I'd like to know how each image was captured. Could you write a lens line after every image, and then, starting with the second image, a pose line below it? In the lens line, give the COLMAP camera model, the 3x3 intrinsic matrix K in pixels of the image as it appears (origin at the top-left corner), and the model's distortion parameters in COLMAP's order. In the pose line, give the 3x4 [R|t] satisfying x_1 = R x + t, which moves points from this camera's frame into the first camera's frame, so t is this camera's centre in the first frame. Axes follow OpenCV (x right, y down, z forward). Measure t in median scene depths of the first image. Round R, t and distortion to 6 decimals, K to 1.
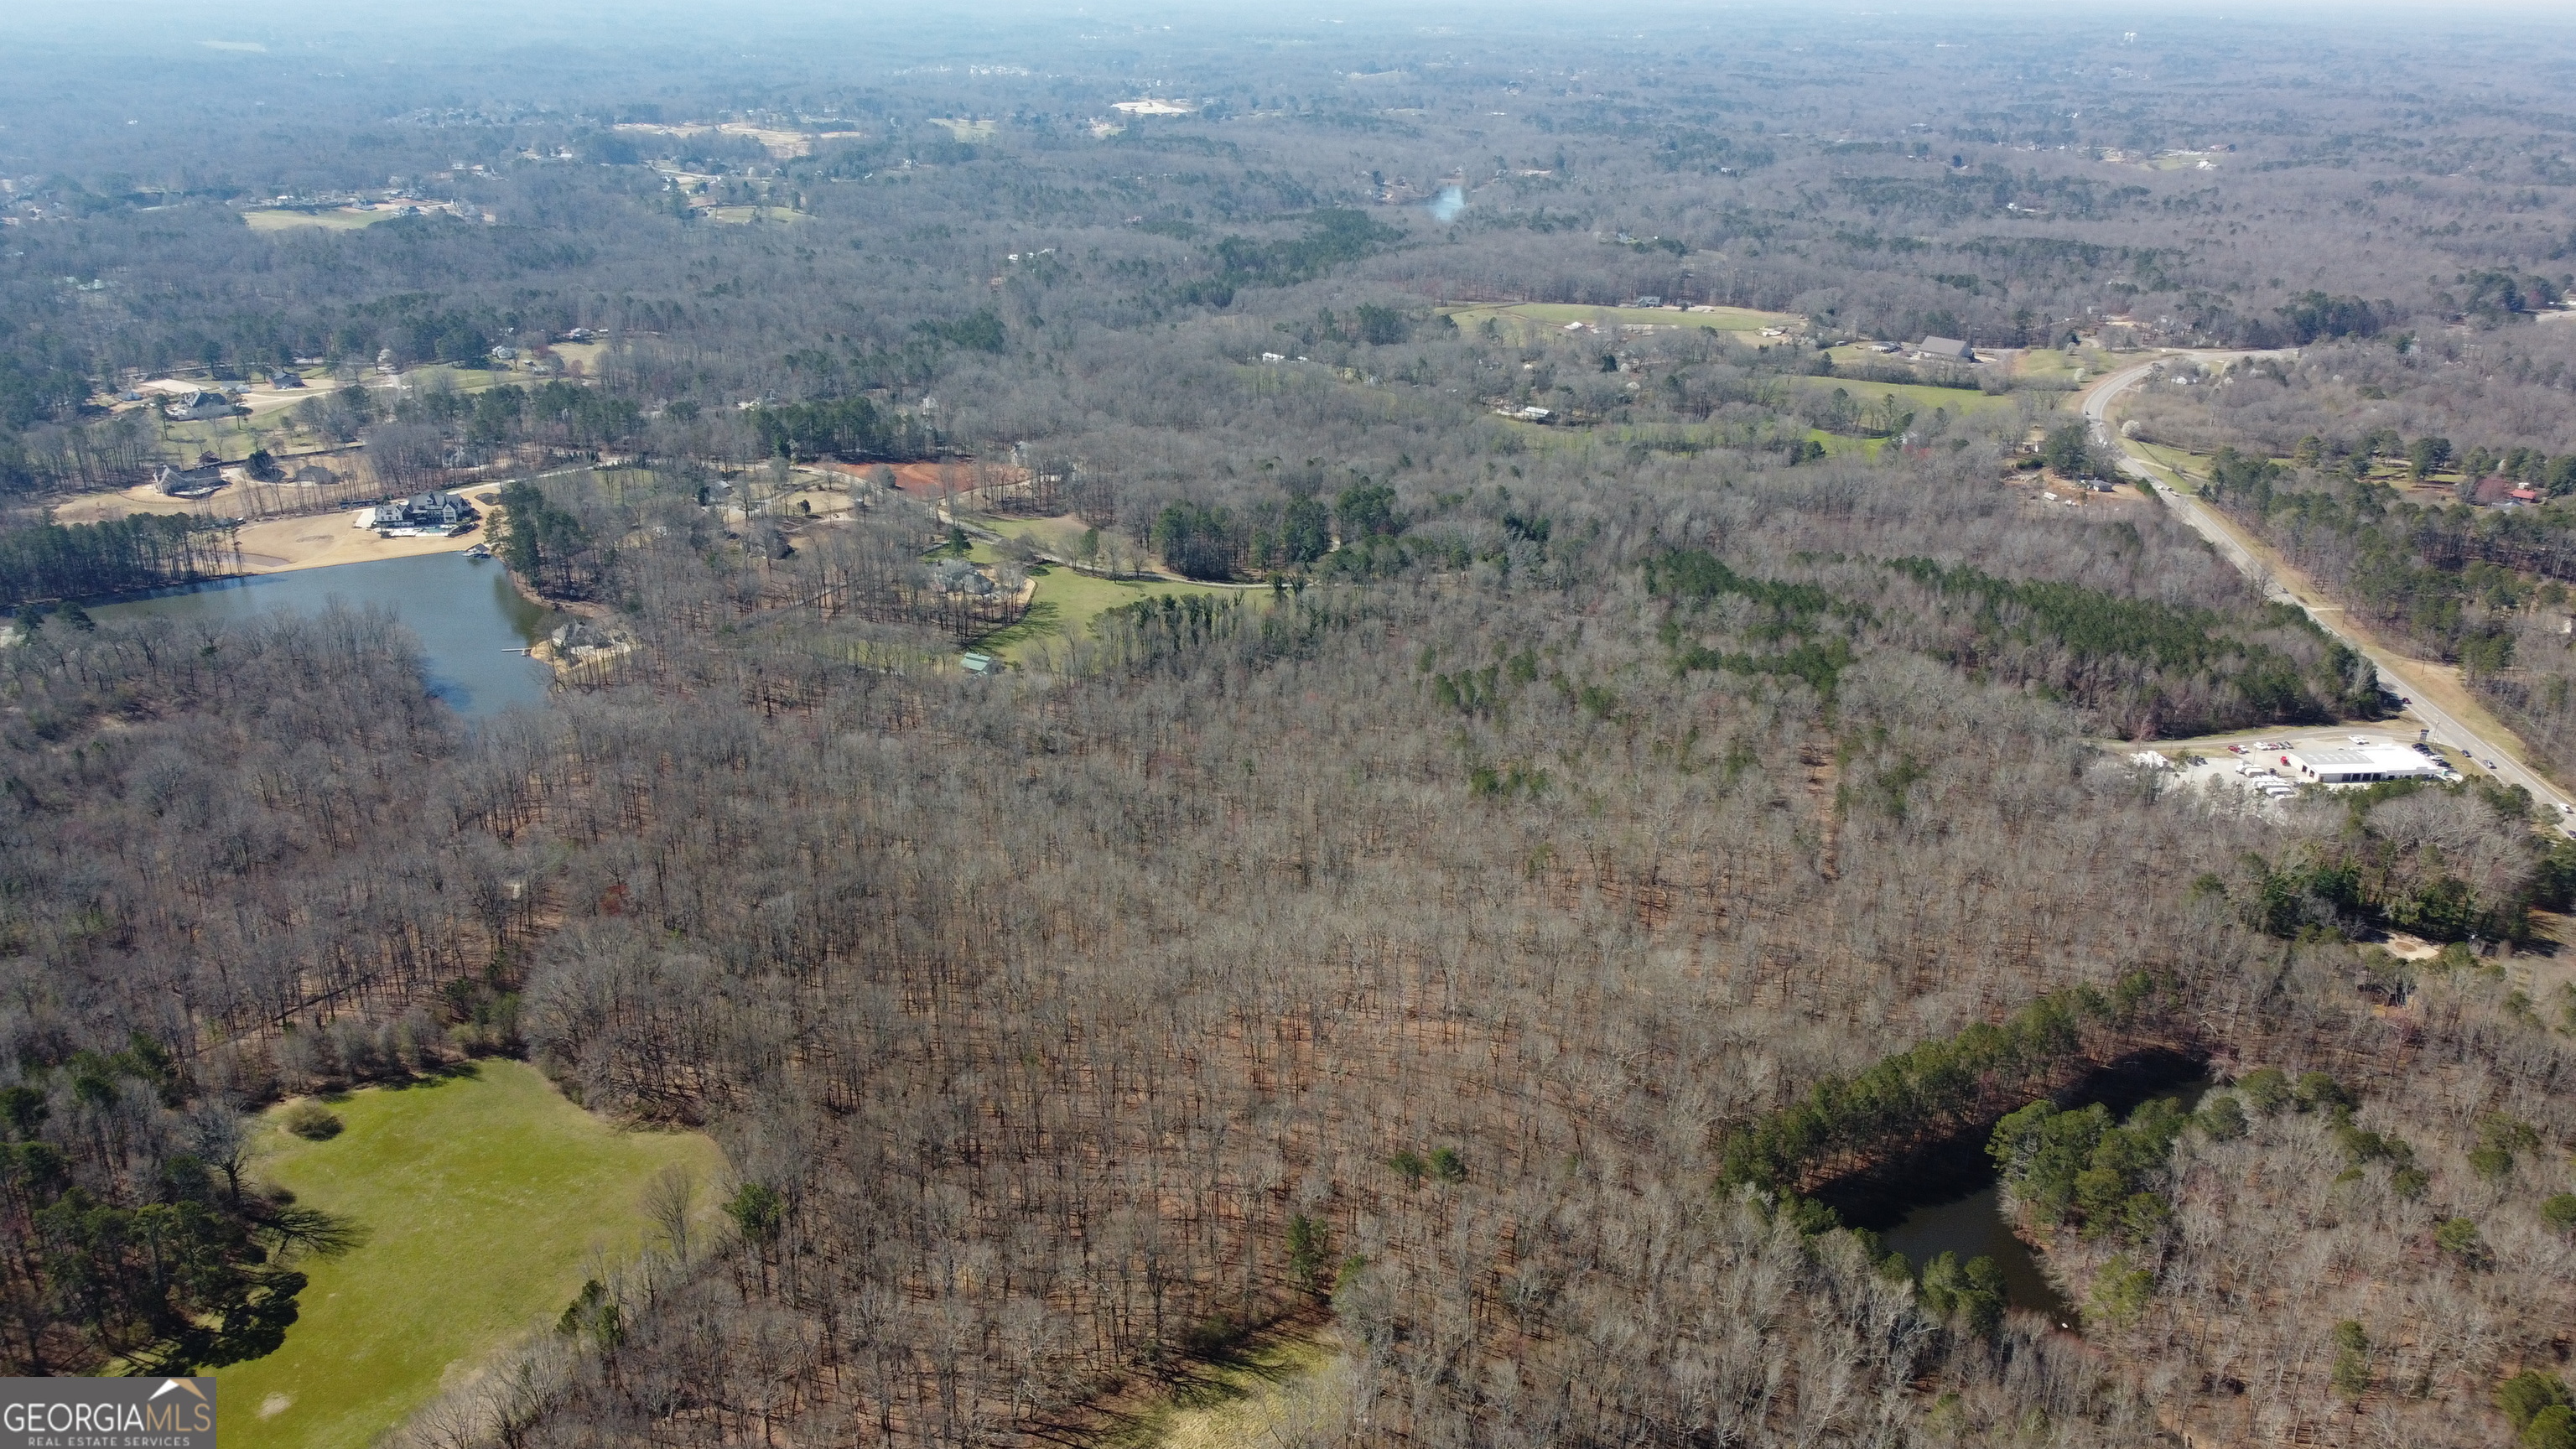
lens RADIAL K [[1940.2, 0, 1290.7], [0, 1940.2, 729.2], [0, 0, 1]] dist [0.006615, -0.011068]
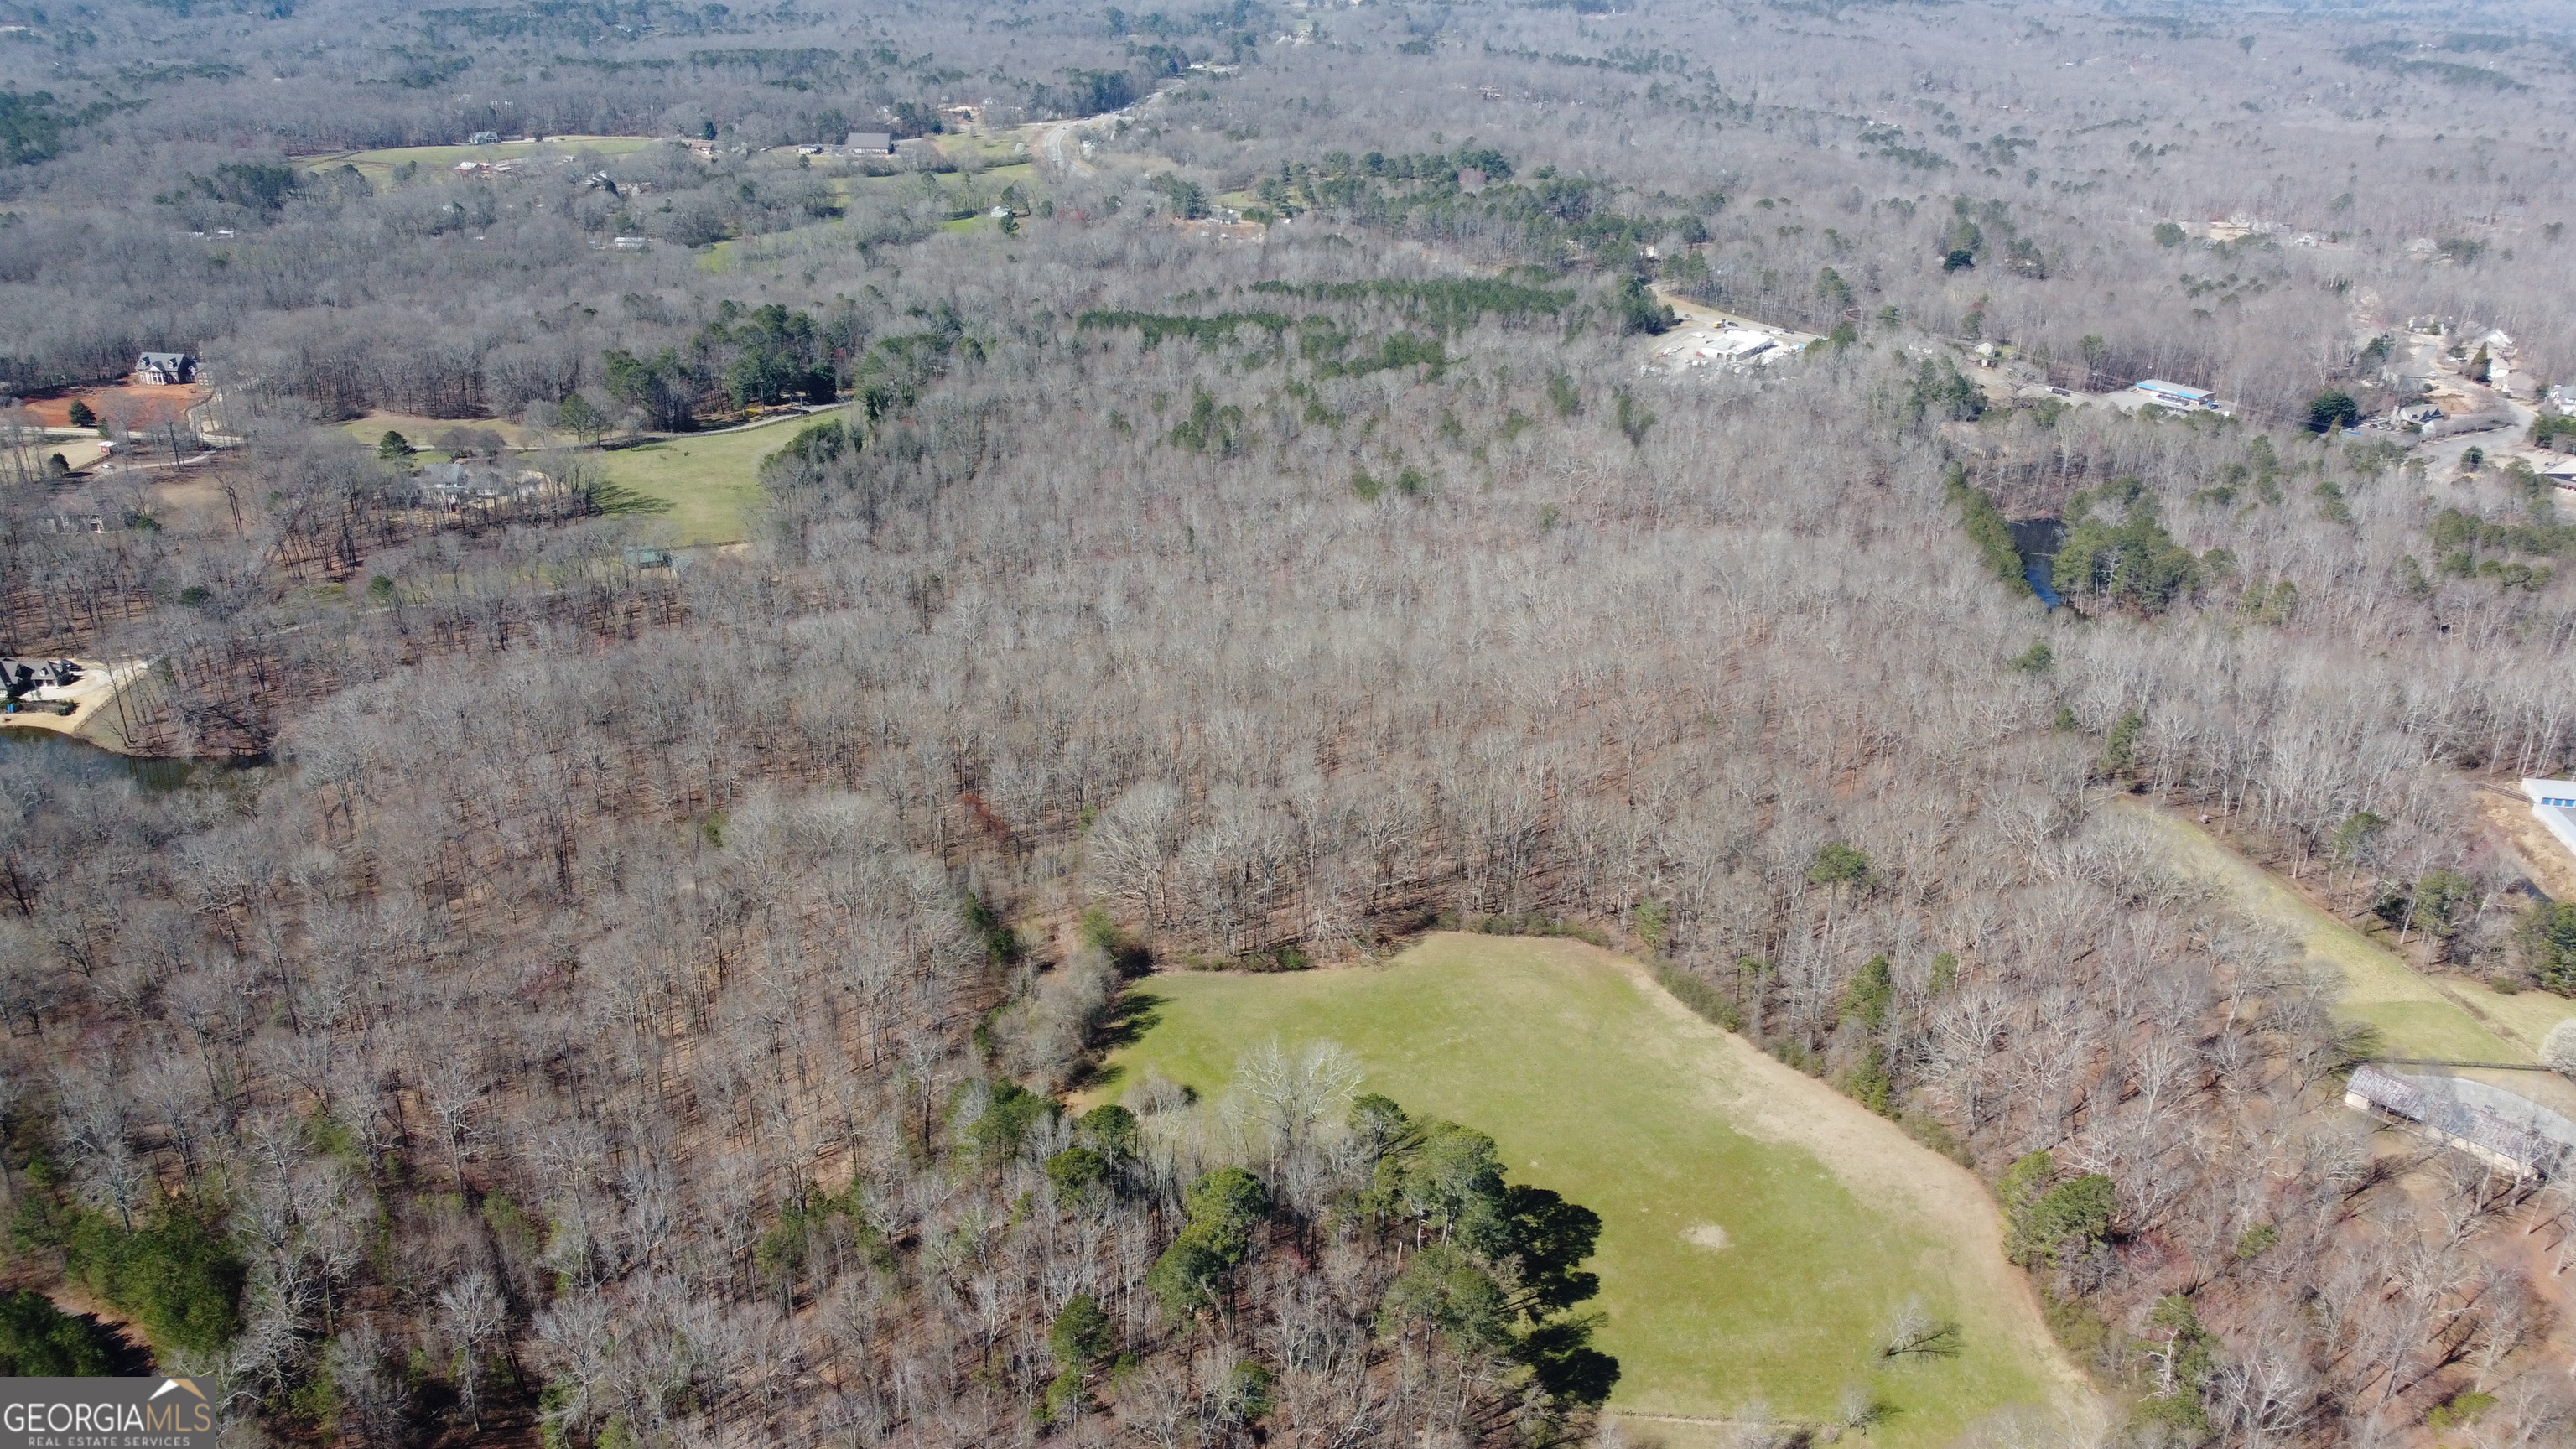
lens RADIAL K [[1925.4, 0, 1283.9], [0, 1925.4, 732.2], [0, 0, 1]] dist [0.011975, -0.009573]
pose [[0.670646, -0.305430, 0.675978, -0.560061], [0.257345, 0.950497, 0.174153, -0.035487], [-0.695706, 0.057165, 0.716048, 0.232283]]
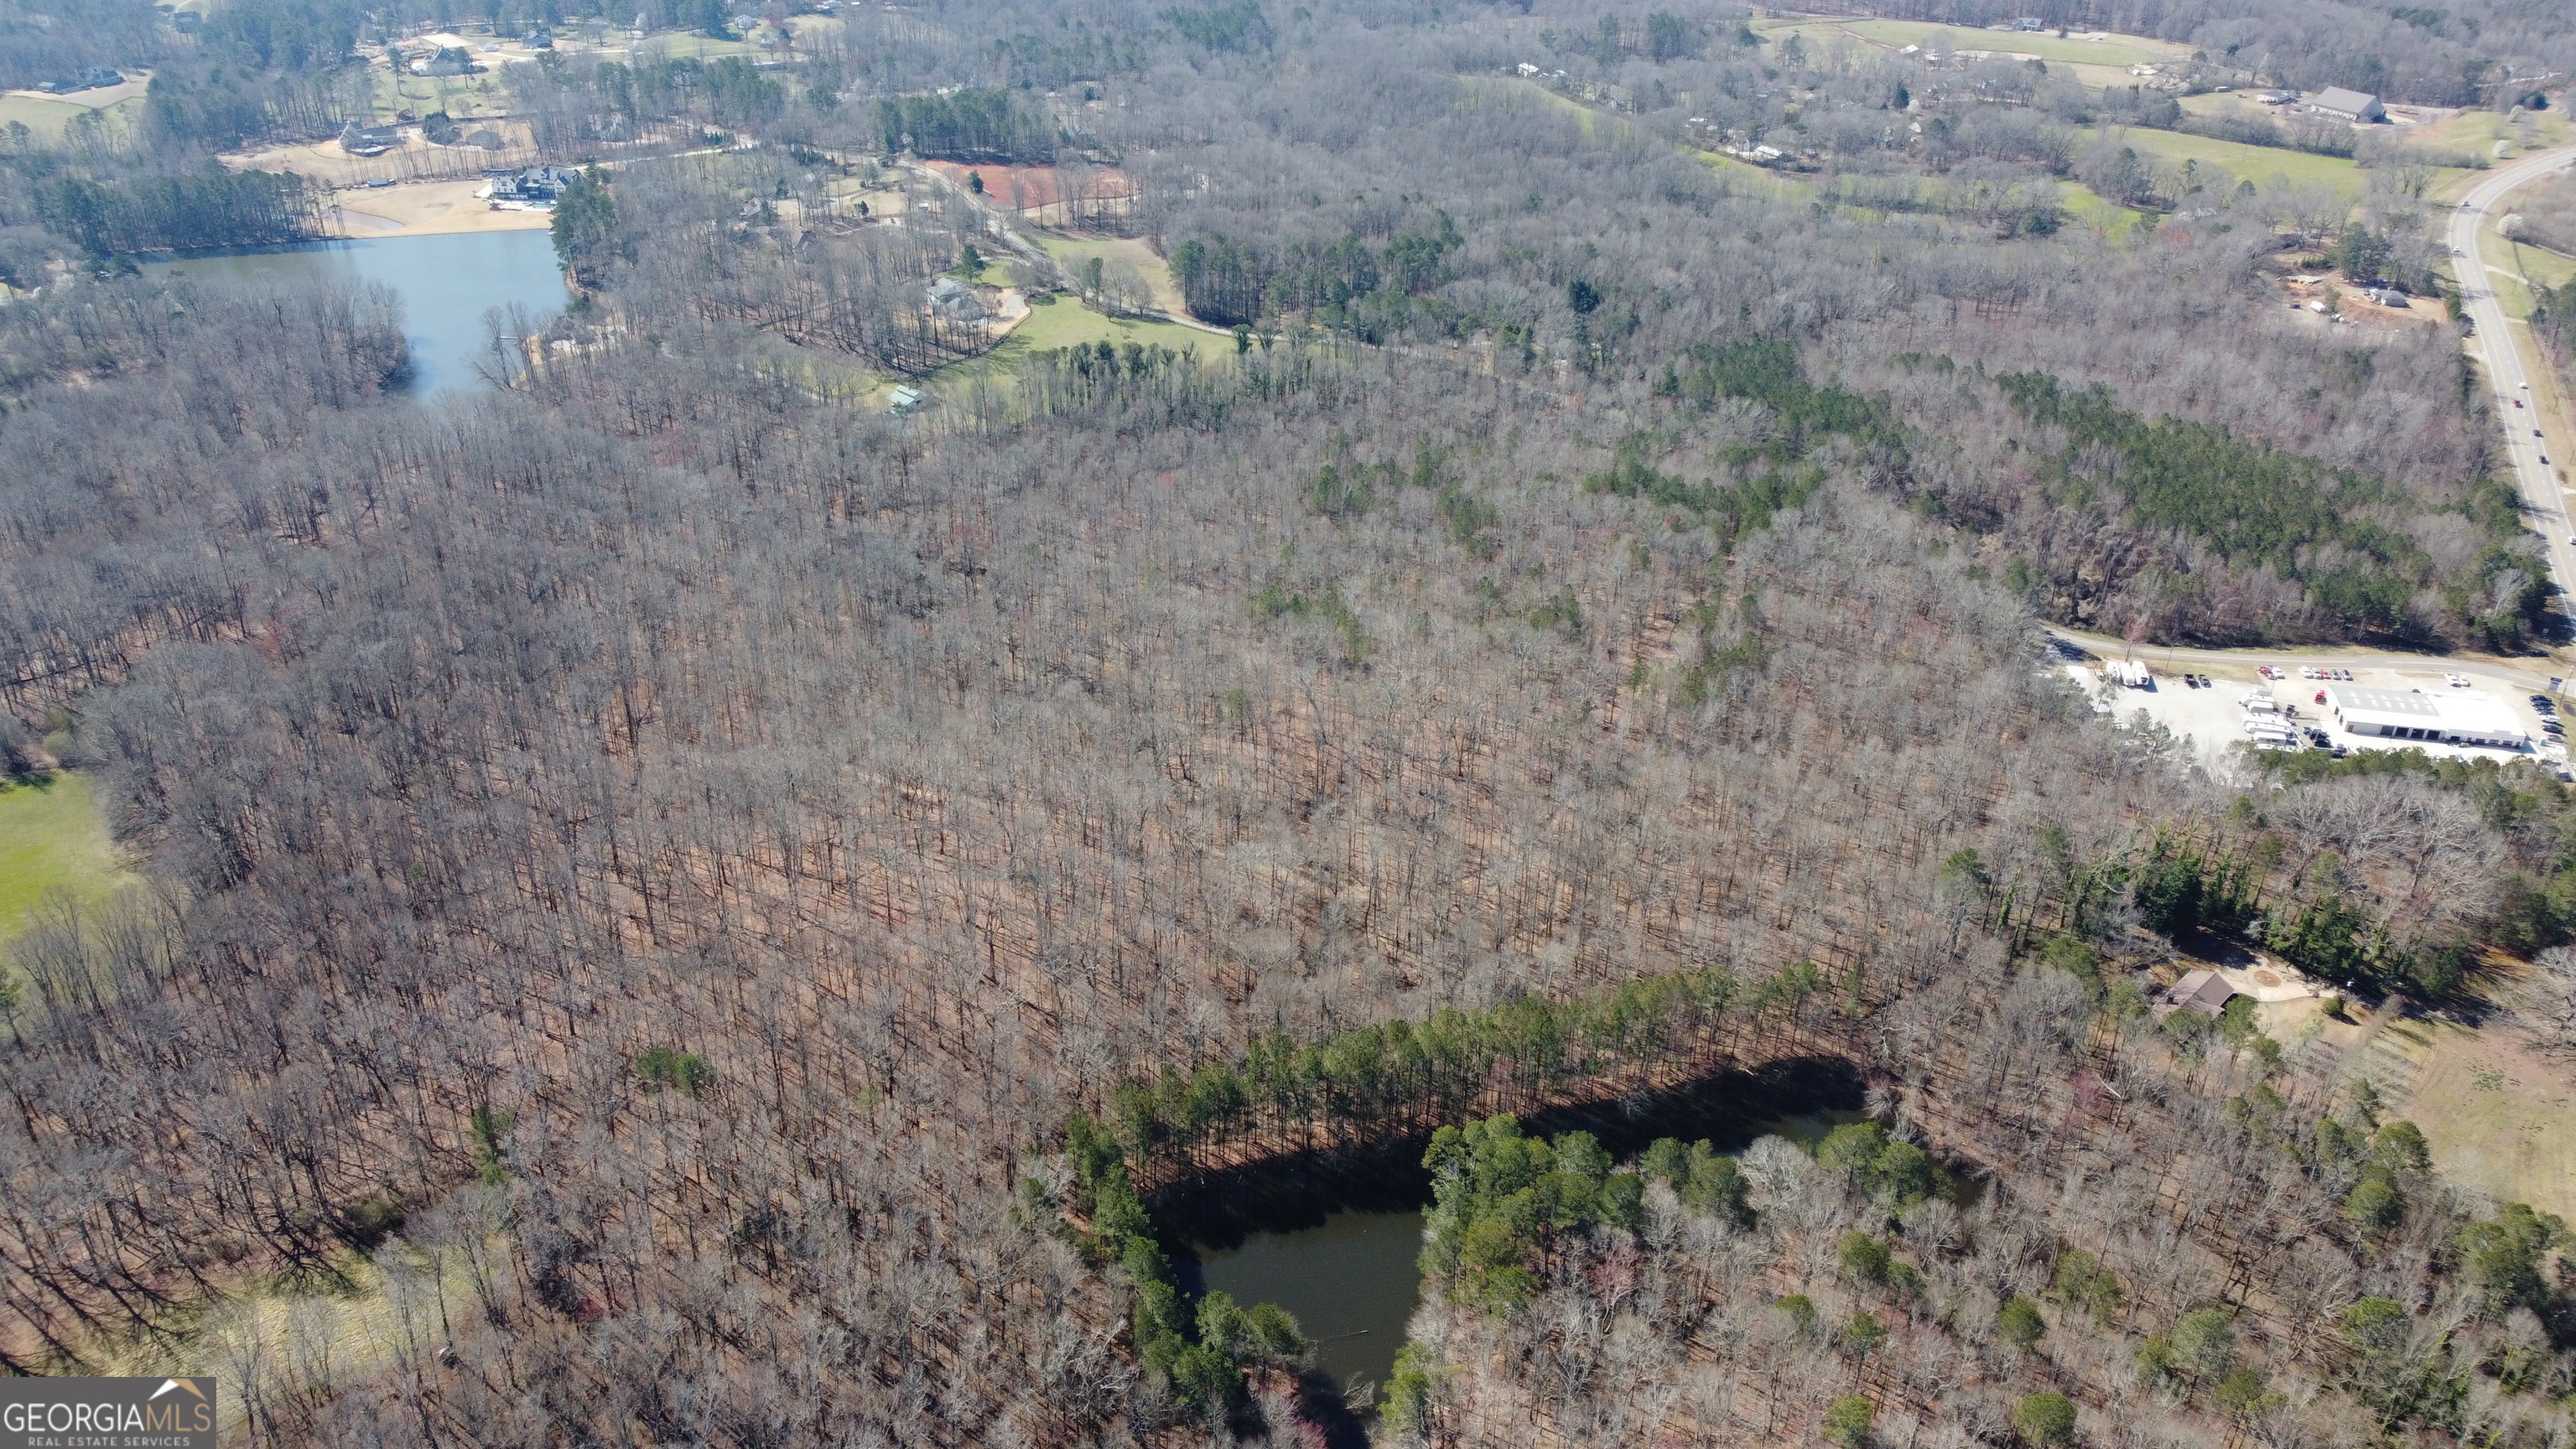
lens RADIAL K [[1940.2, 0, 1290.7], [0, 1940.2, 729.2], [0, 0, 1]] dist [0.006615, -0.011068]
pose [[0.960105, 0.137305, -0.243612, 0.267425], [-0.099844, 0.982053, 0.160008, -0.045696], [0.261209, -0.129301, 0.956583, 0.136359]]
